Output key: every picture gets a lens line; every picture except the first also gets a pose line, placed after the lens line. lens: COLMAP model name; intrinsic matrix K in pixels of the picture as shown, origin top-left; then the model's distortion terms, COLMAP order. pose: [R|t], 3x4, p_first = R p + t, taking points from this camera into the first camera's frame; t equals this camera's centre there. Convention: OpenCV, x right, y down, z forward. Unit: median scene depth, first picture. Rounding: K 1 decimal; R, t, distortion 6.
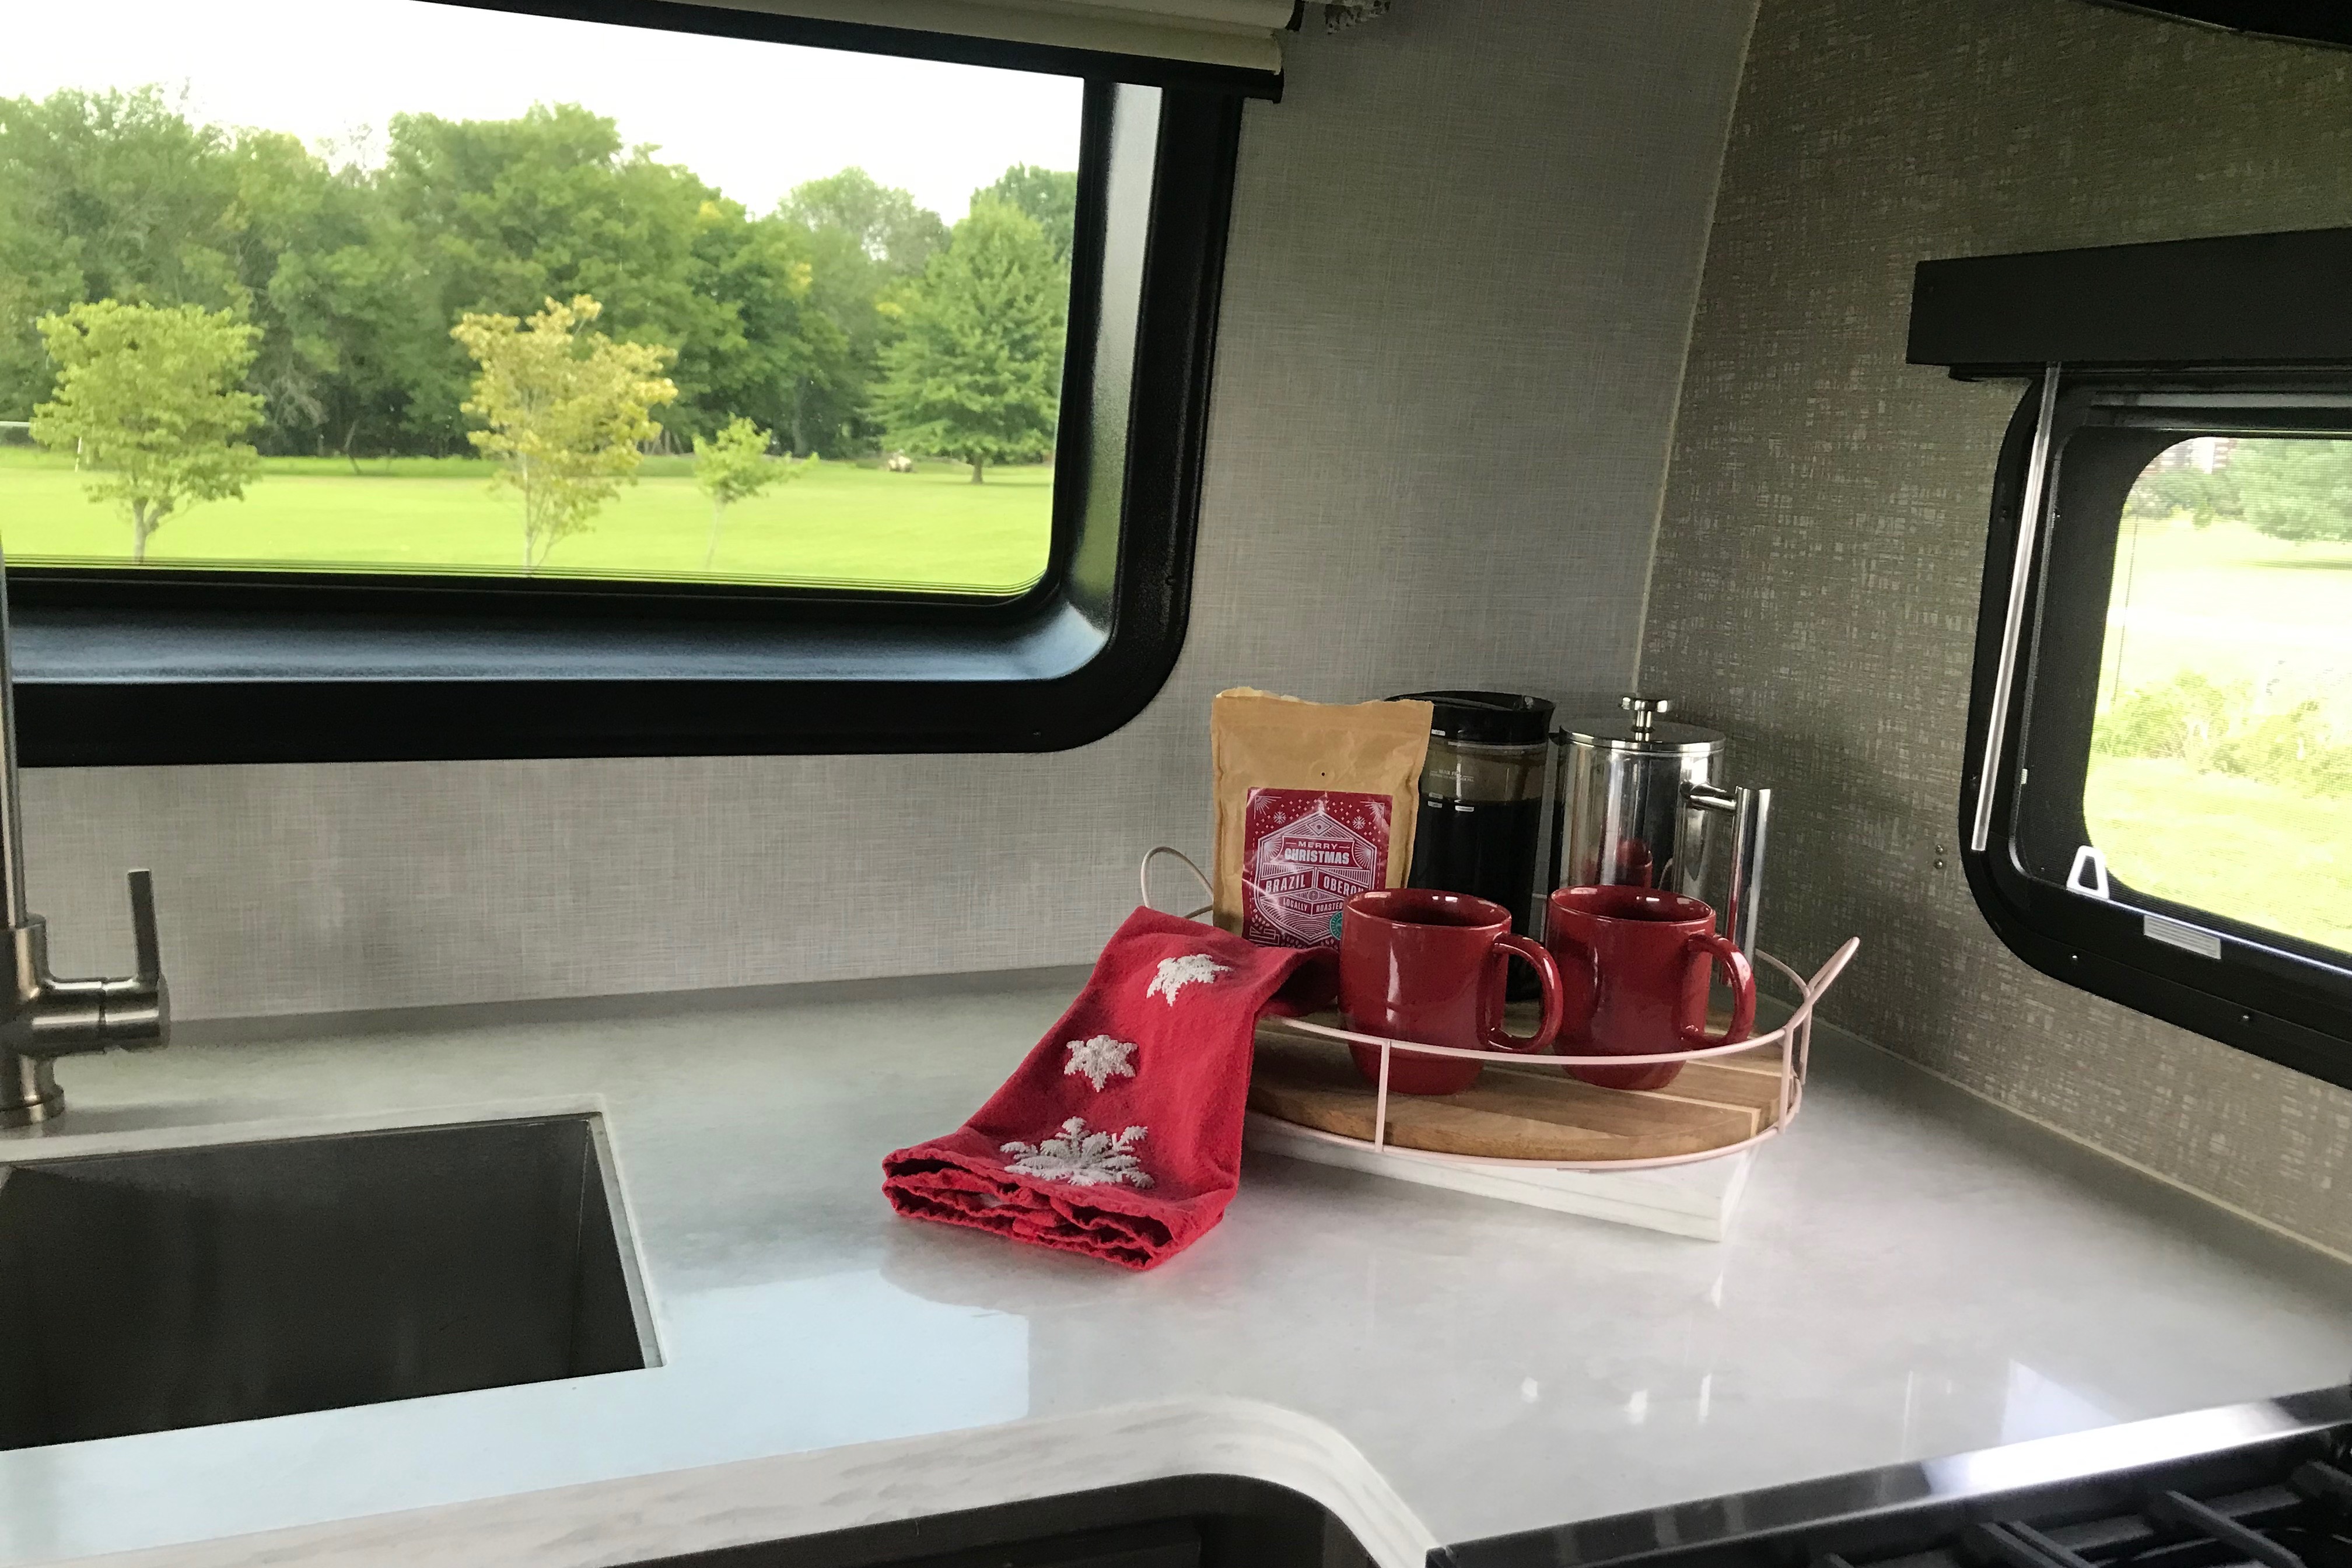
lens RADIAL K [[1939.8, 0, 1165.4], [0, 1939.8, 796.8], [0, 0, 1]] dist [0.027543, -0.048476]
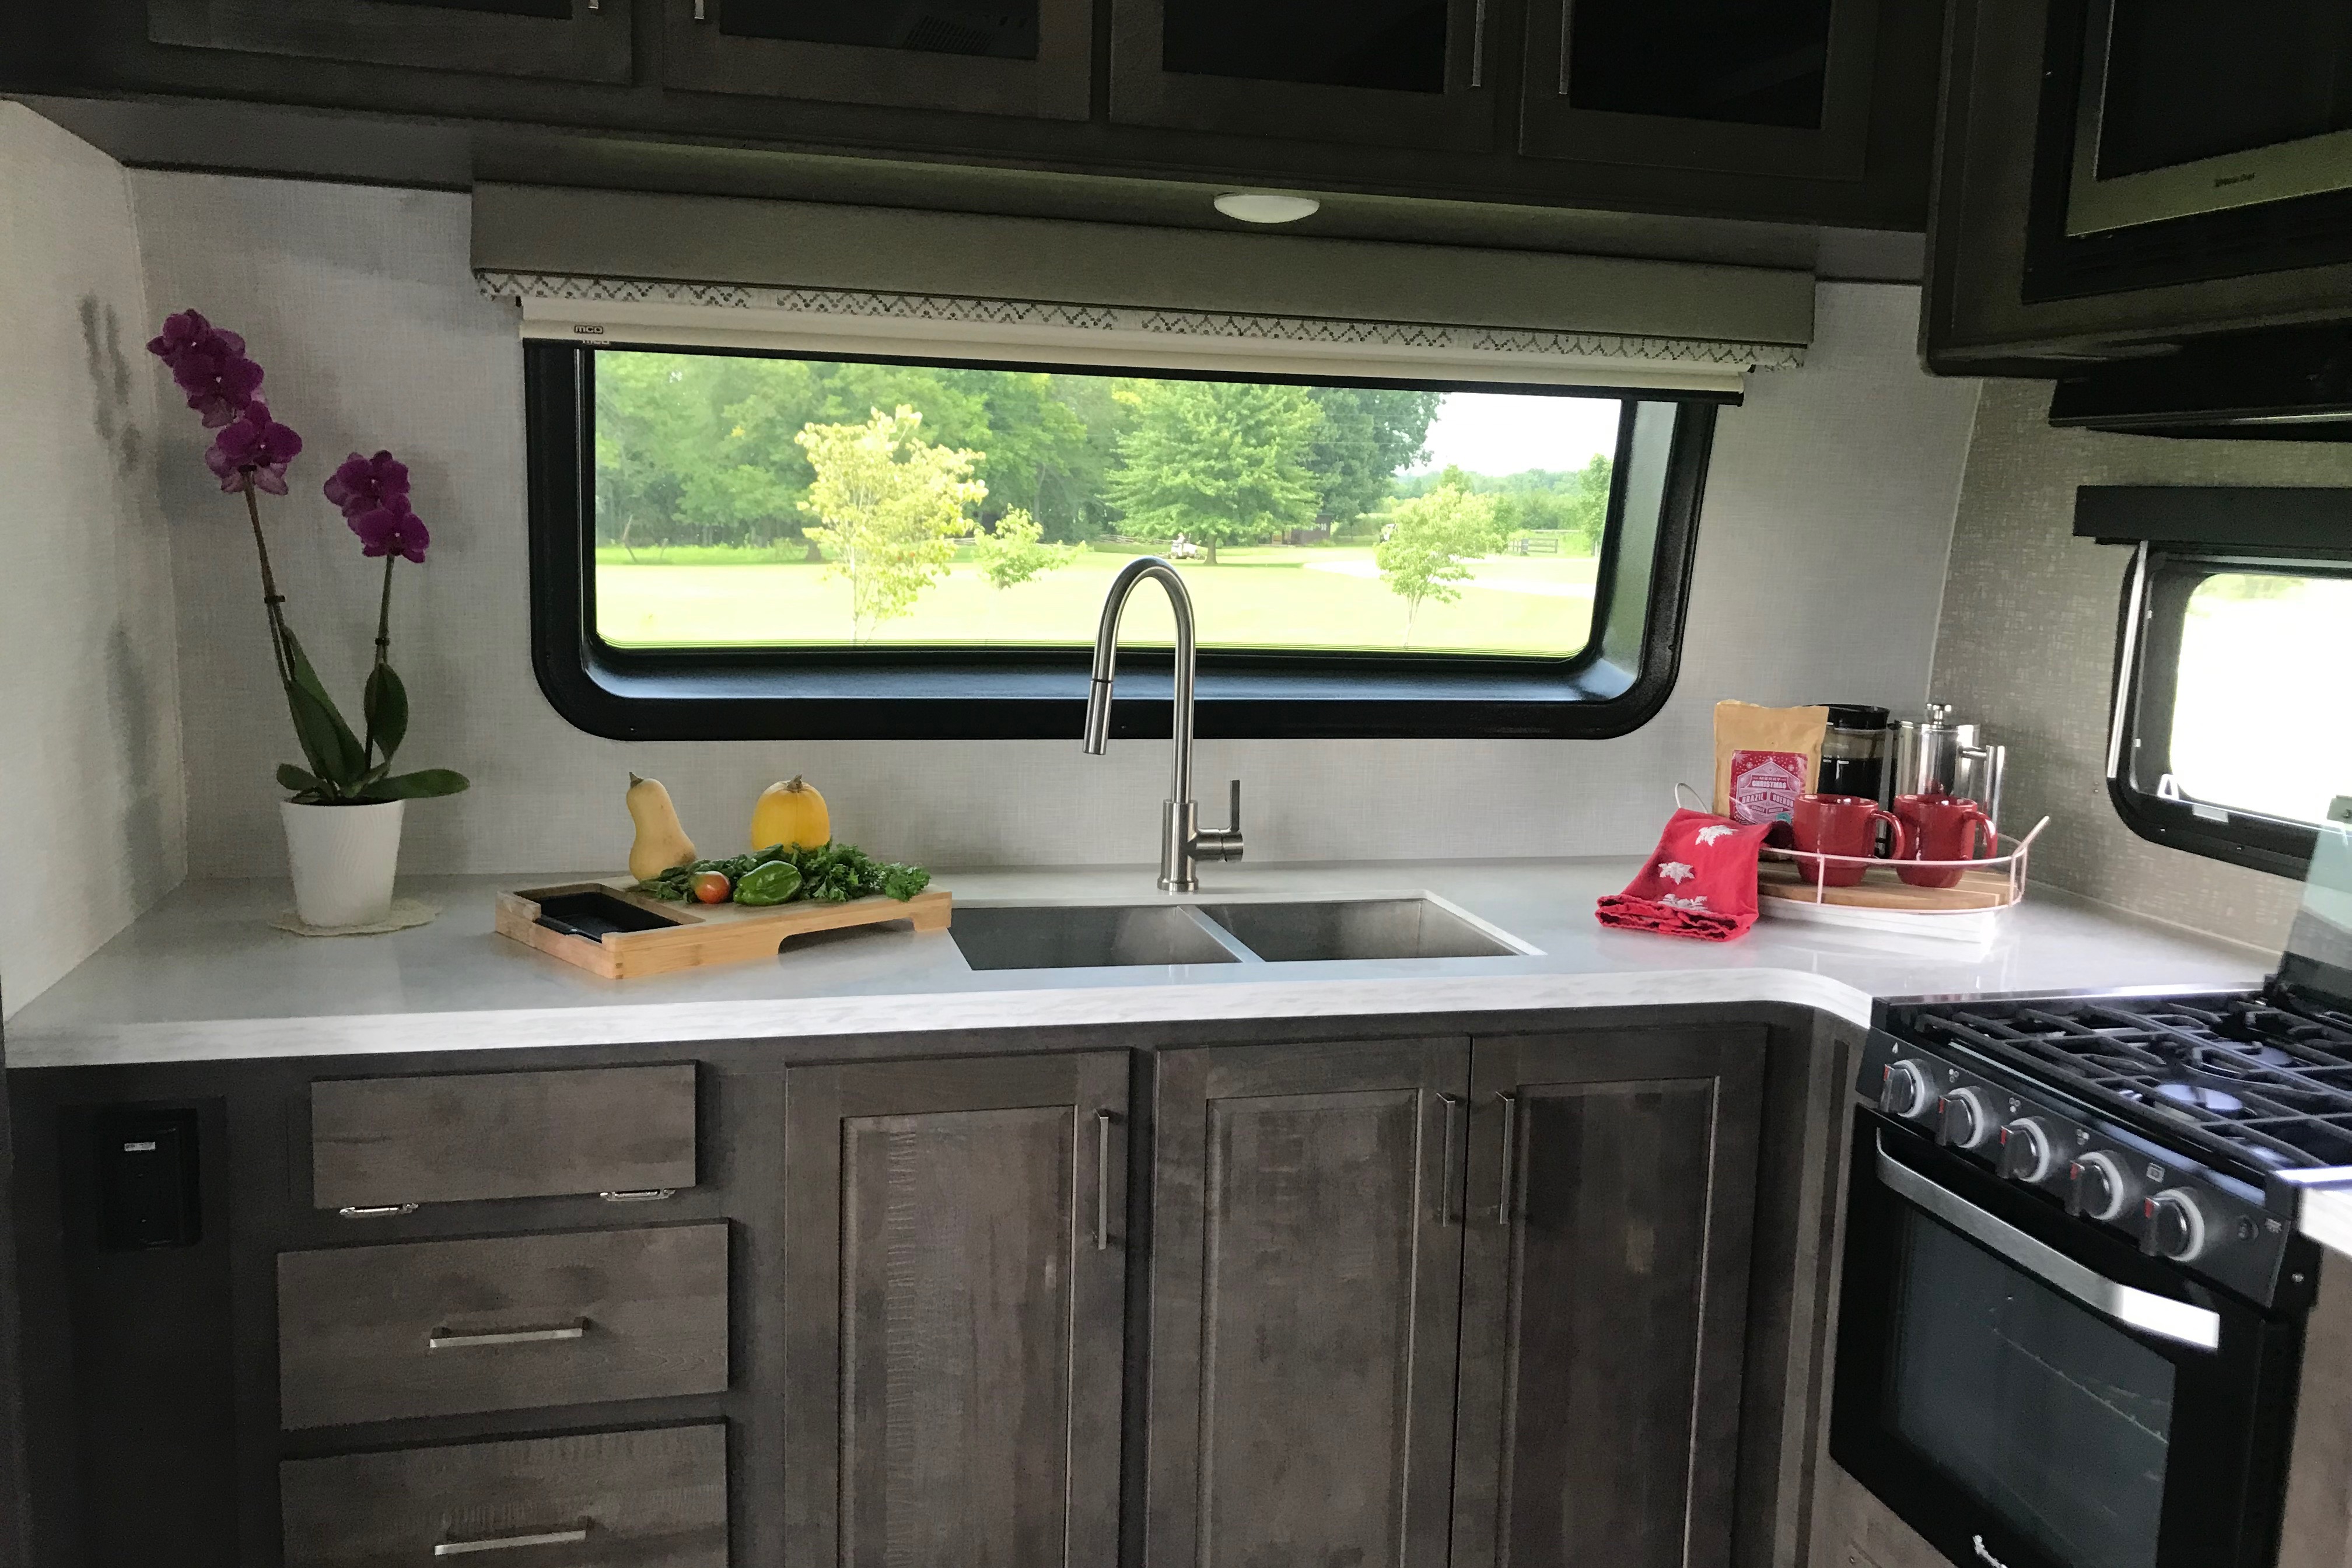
lens RADIAL K [[1939.8, 0, 1178.6], [0, 1939.8, 765.4], [0, 0, 1]] dist [0.027543, -0.048476]
pose [[0.994147, 0.001902, -0.108017, -0.300798], [-0.007989, 0.998402, -0.055948, 0.124345], [0.107738, 0.056484, 0.992574, -1.022139]]
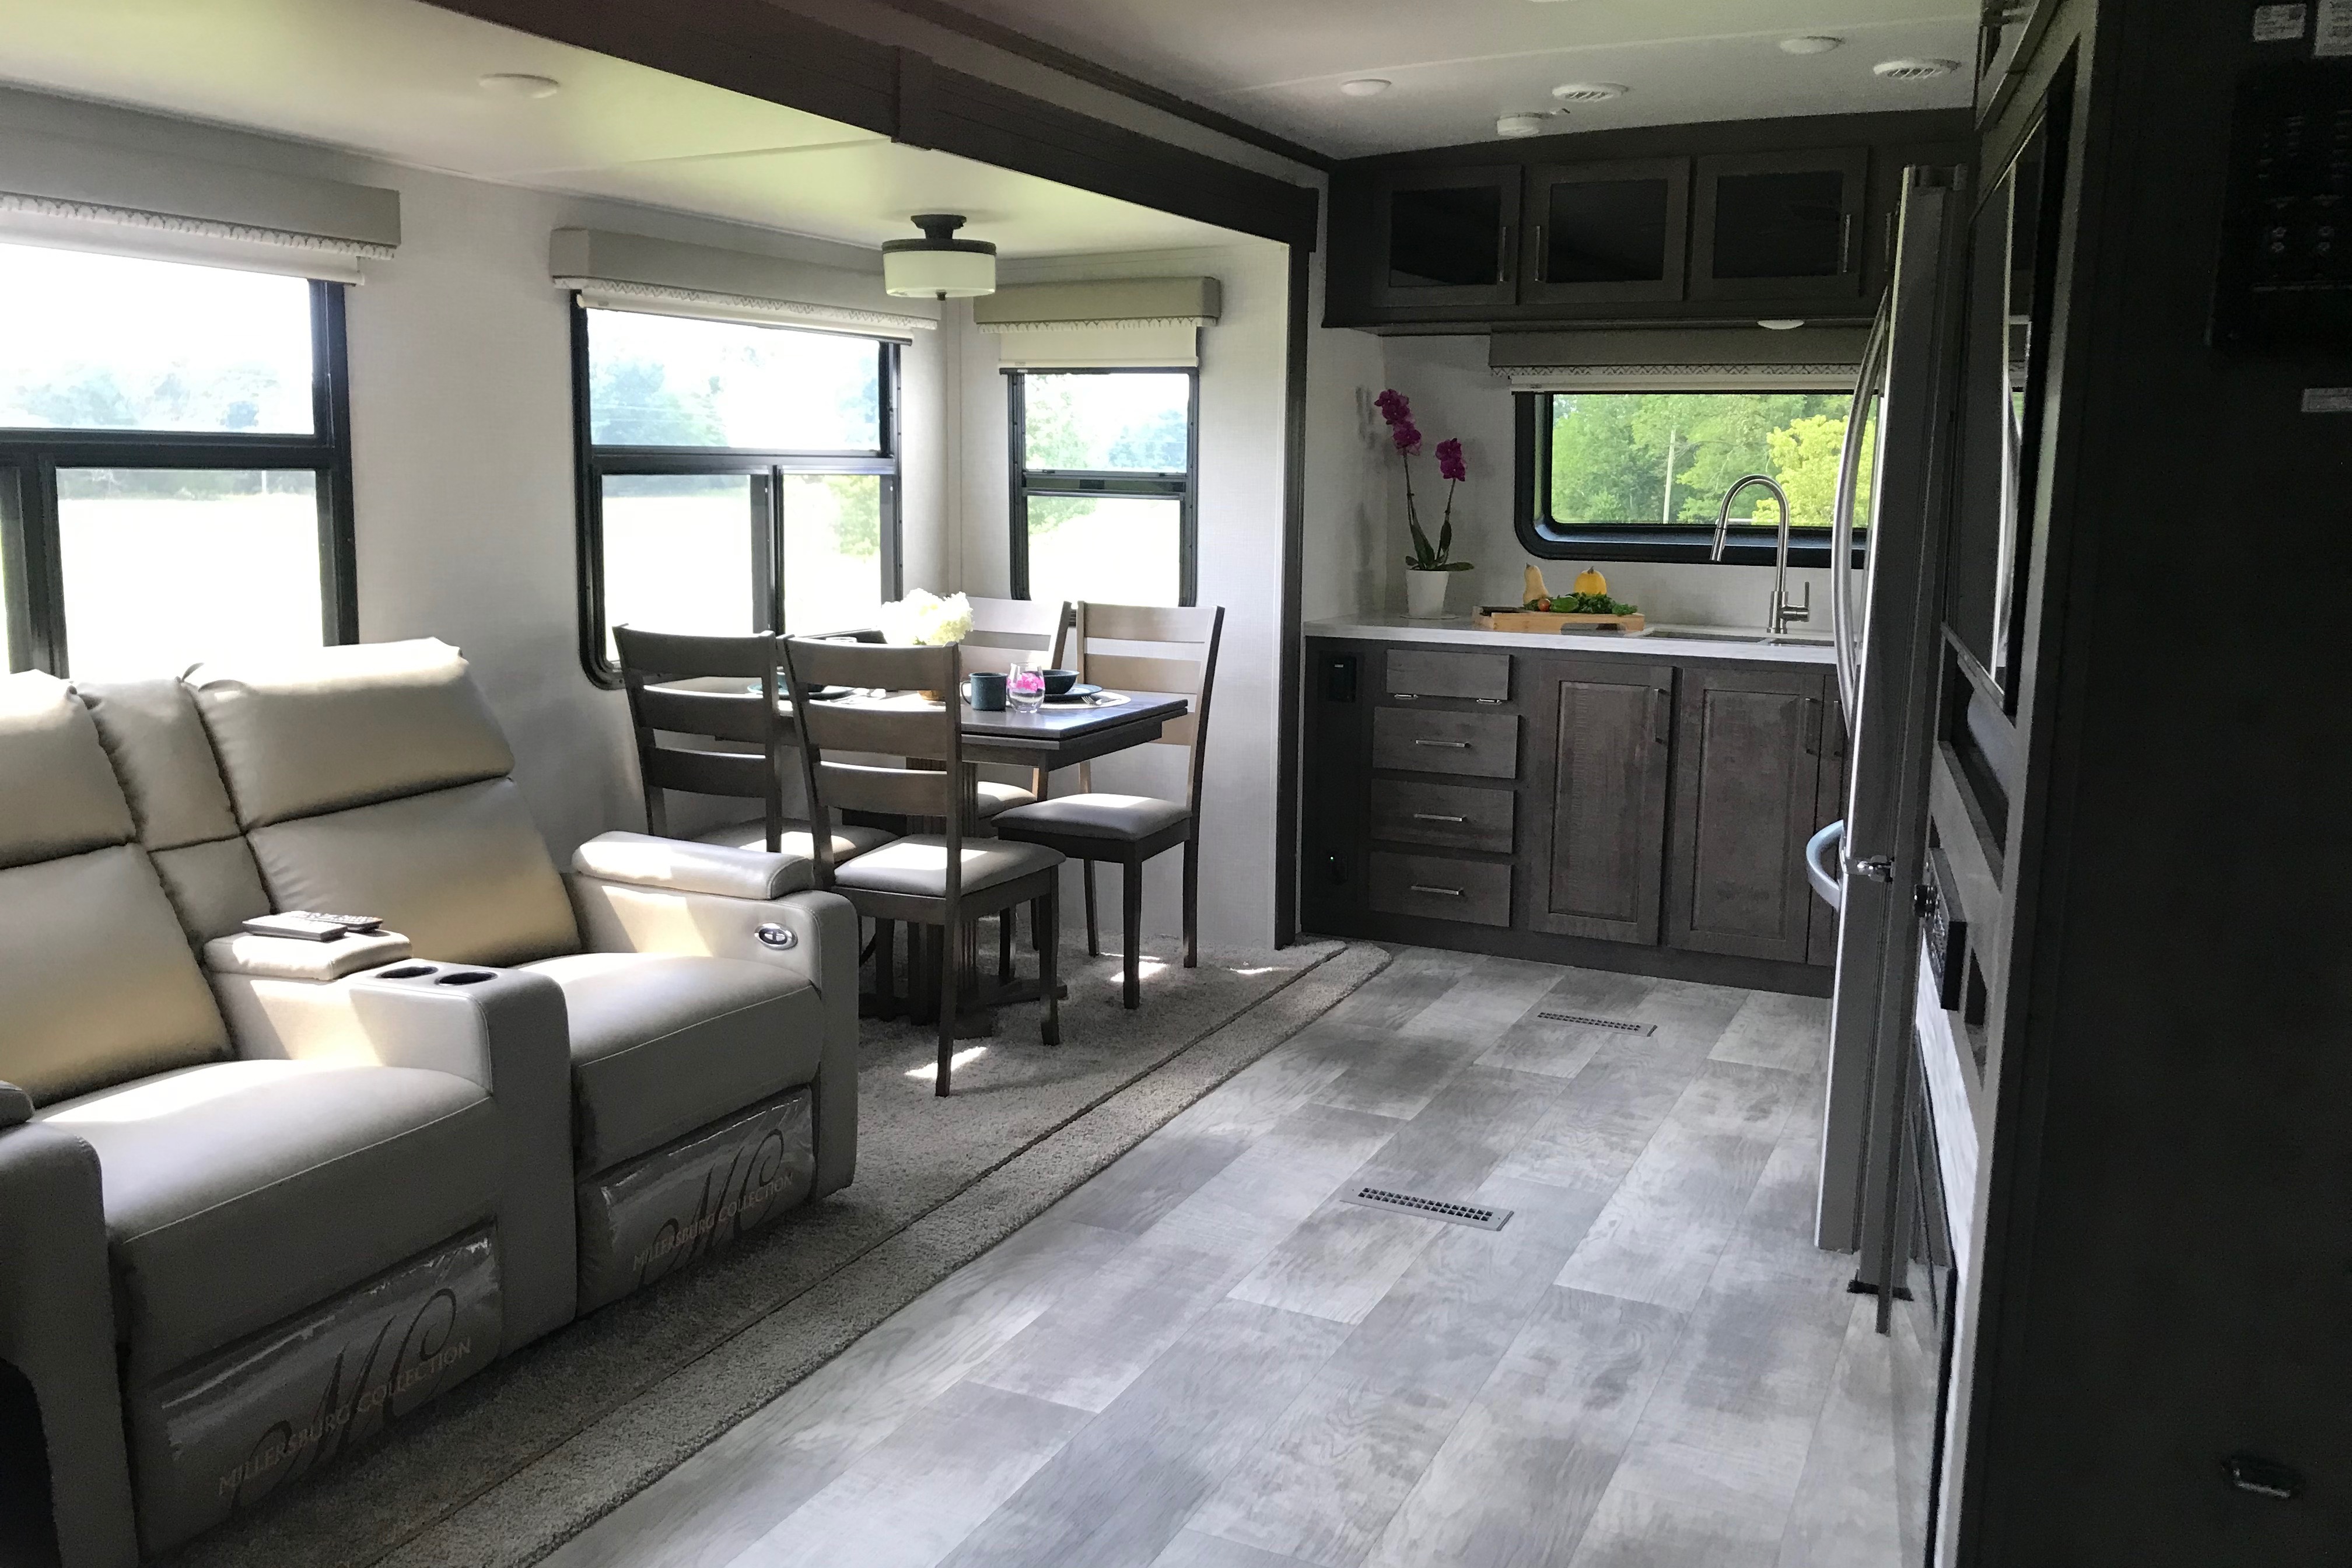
lens RADIAL K [[1939.8, 0, 1174.3], [0, 1939.8, 780.3], [0, 0, 1]] dist [0.027543, -0.048476]
pose [[0.695494, 0.080355, -0.714025, 1.517718], [-0.118730, 0.992919, -0.003908, 0.603807], [0.708655, 0.087494, 0.700109, -2.821907]]
